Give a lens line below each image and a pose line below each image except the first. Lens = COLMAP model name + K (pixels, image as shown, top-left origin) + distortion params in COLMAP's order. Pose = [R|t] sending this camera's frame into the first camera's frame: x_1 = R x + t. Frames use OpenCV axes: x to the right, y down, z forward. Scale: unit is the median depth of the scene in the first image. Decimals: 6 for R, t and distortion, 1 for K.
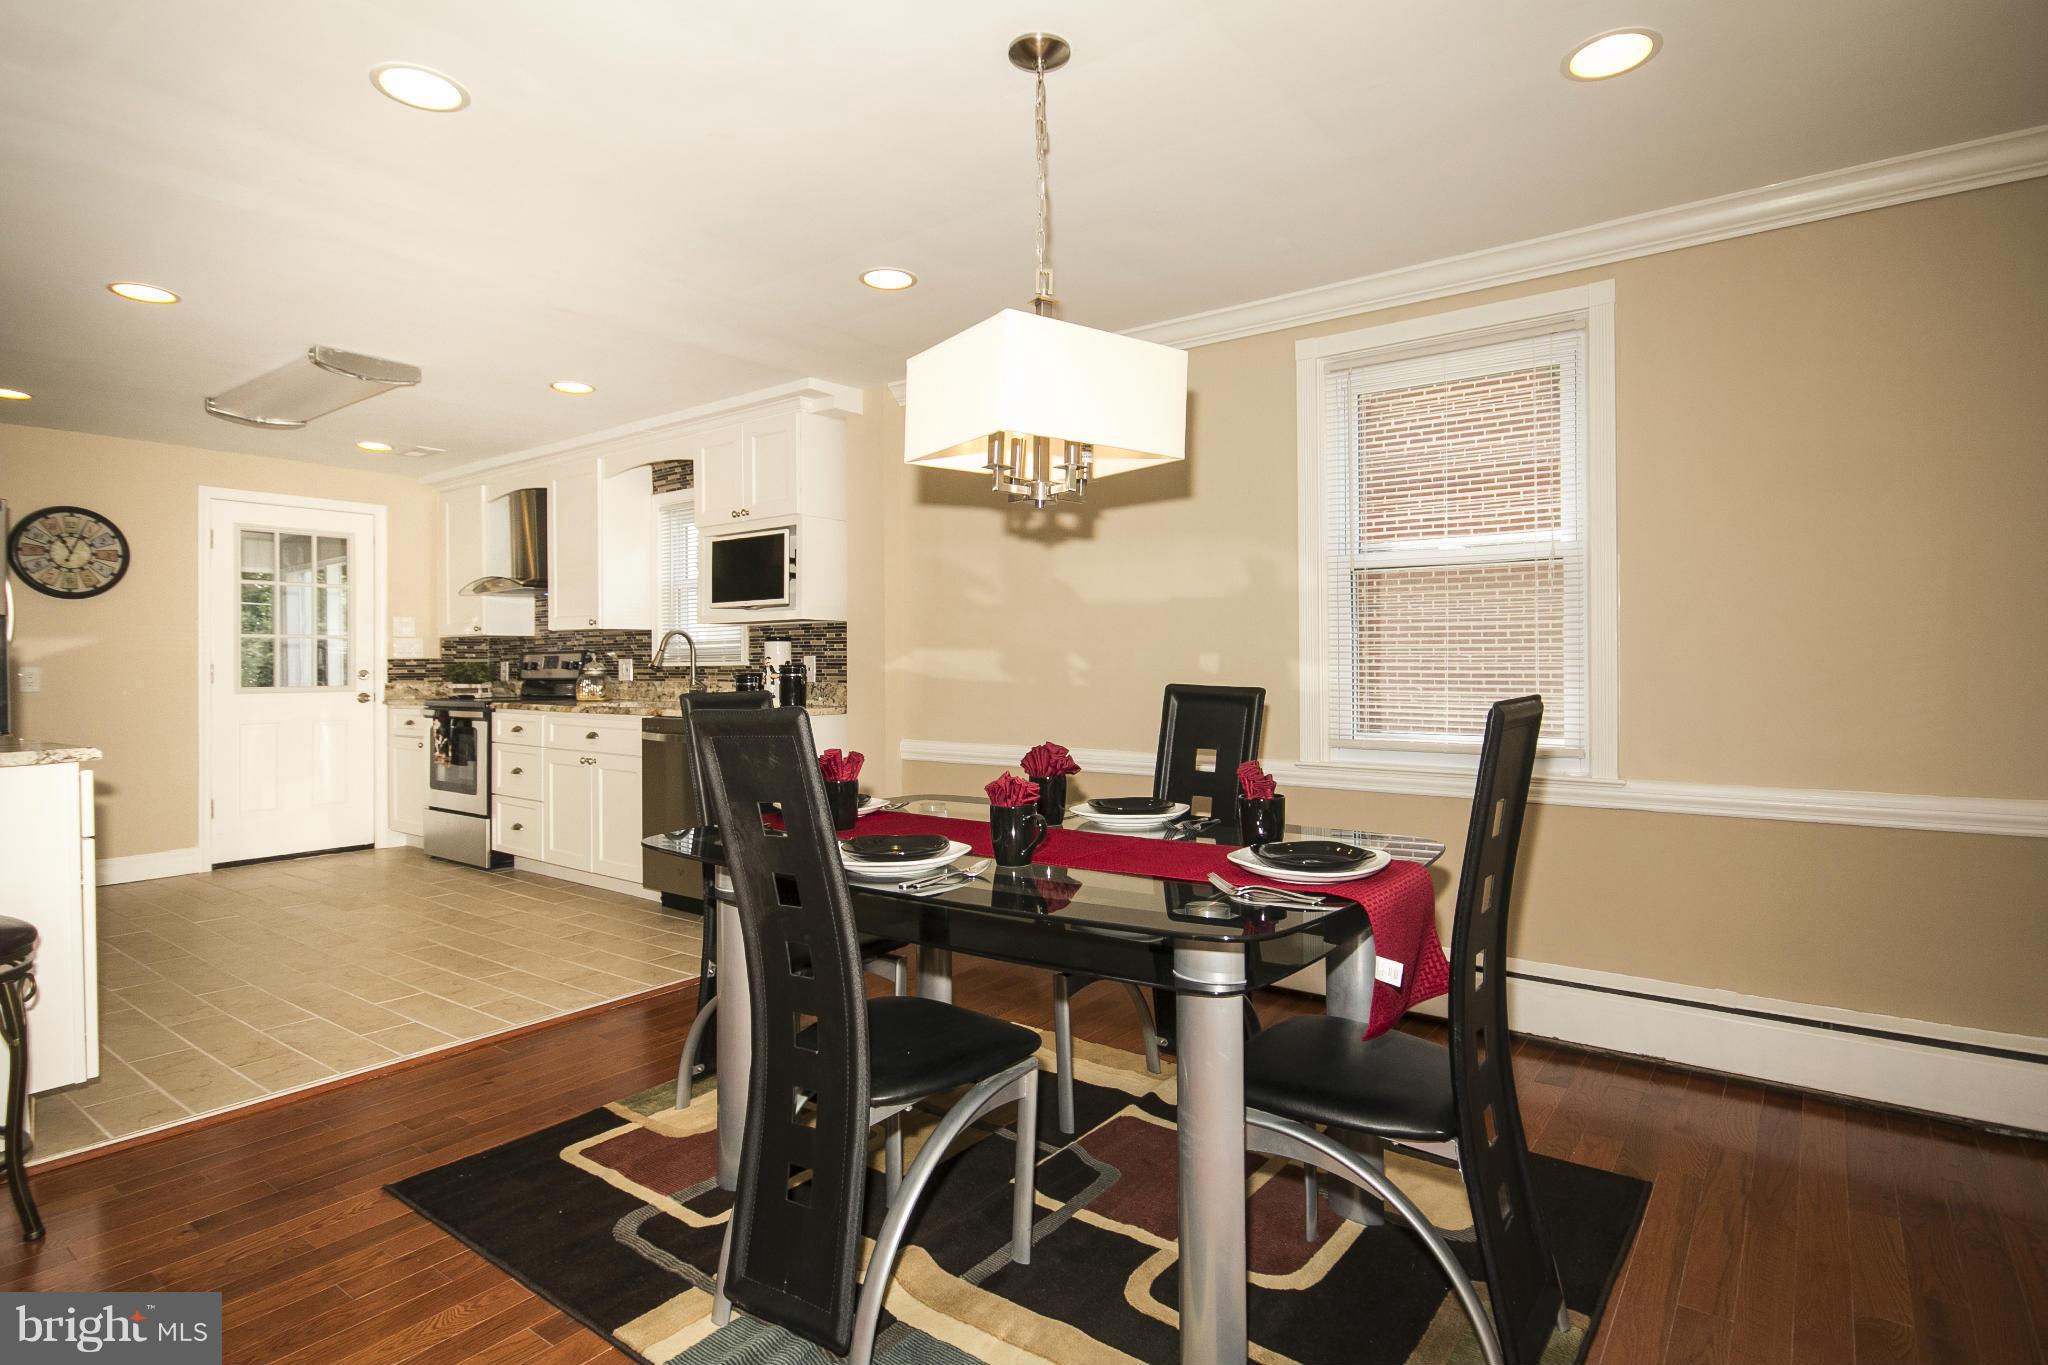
lens RADIAL K [[1038.4, 0, 1055.6], [0, 1038.4, 655.7], [0, 0, 1]] dist [-0.012751, -0.000296]
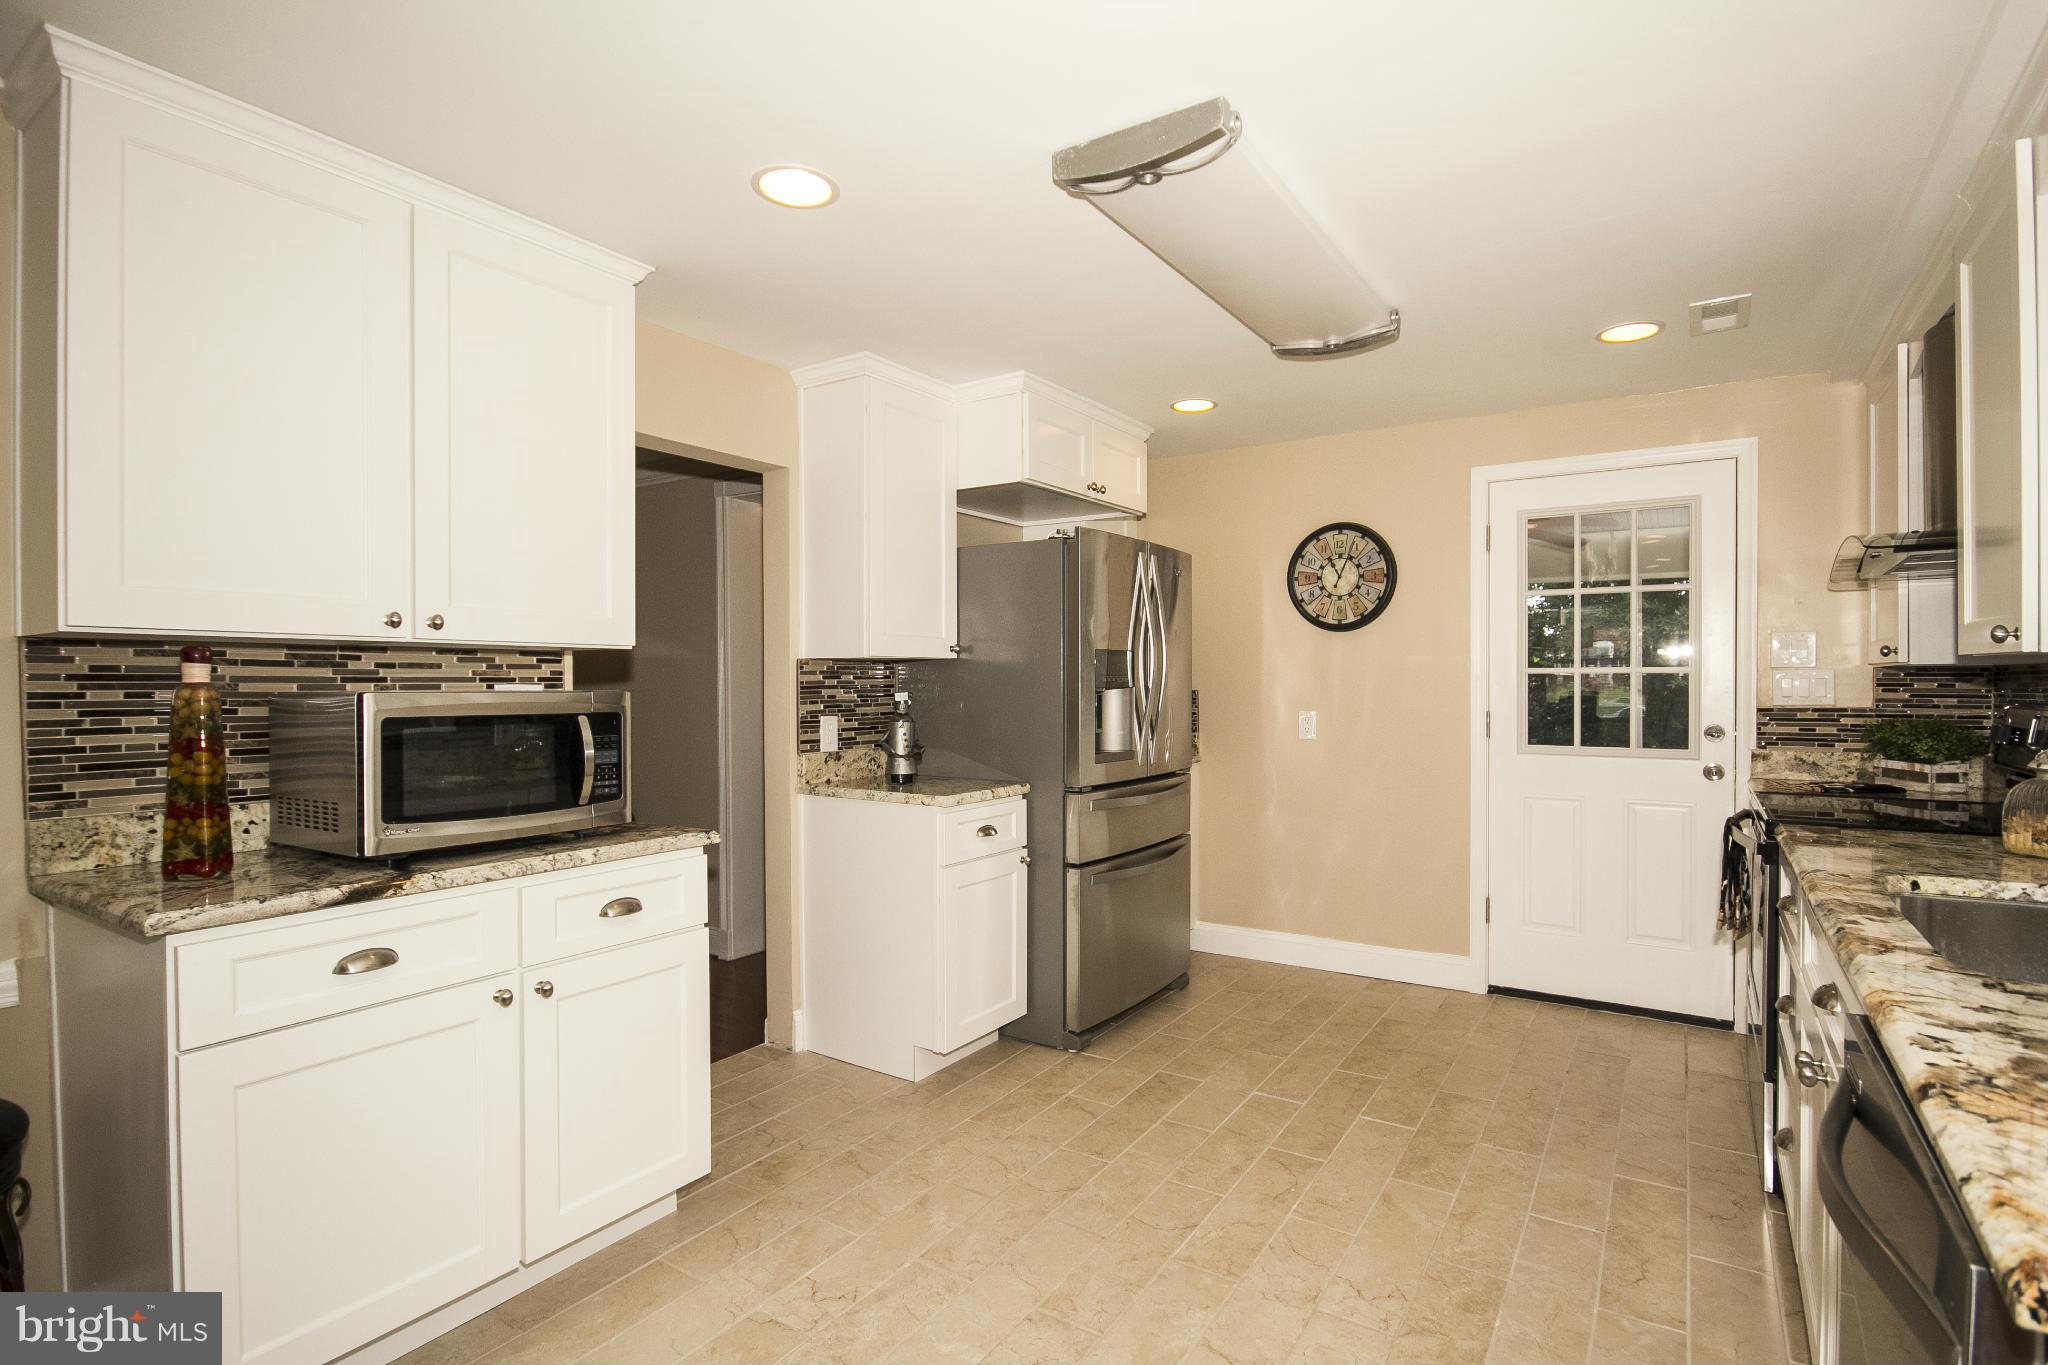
lens RADIAL K [[994.7, 0, 1033.0], [0, 994.7, 688.1], [0, 0, 1]] dist [-0.006751, 0.000594]
pose [[0.044161, 0.016242, -0.998892, -0.132028], [0.009672, 0.999814, 0.016685, -0.022185], [0.998978, -0.010398, 0.043996, 0.636190]]
